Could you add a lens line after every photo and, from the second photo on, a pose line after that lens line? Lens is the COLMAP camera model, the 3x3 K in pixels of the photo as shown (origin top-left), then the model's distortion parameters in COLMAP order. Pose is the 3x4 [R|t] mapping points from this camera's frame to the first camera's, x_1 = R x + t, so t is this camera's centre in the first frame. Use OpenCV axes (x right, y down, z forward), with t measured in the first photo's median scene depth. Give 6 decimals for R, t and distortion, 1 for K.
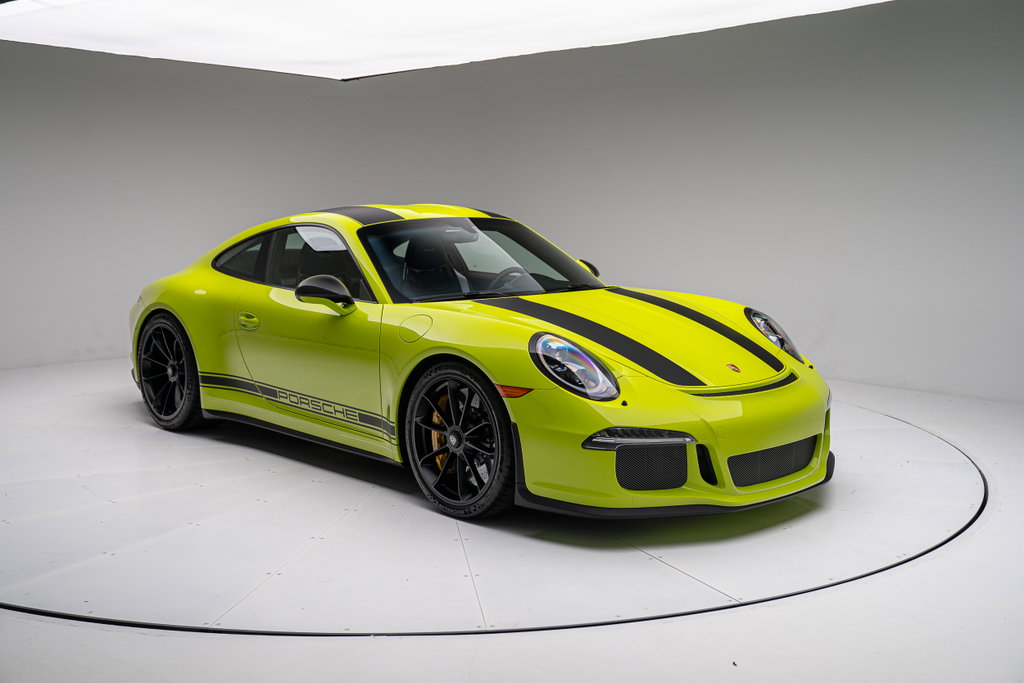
lens RADIAL K [[1165.4, 0, 505.6], [0, 1165.4, 341.4], [0, 0, 1]] dist [0.025934, 0.000000]
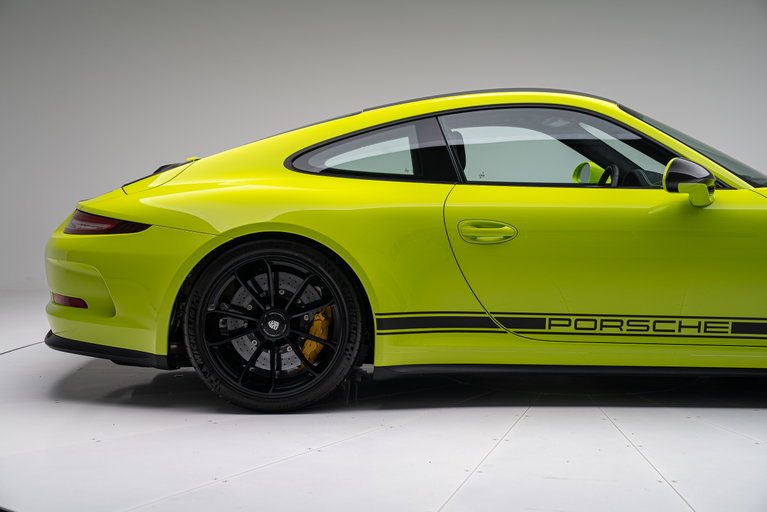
lens RADIAL K [[1058.8, 0, 387.2], [0, 1058.8, 249.8], [0, 0, 1]] dist [0.163308, 0.000000]
pose [[0.687469, -0.068316, 0.722993, -0.829457], [0.099436, 0.995044, -0.000528, -0.013186], [-0.719374, 0.072254, 0.690855, 0.641551]]
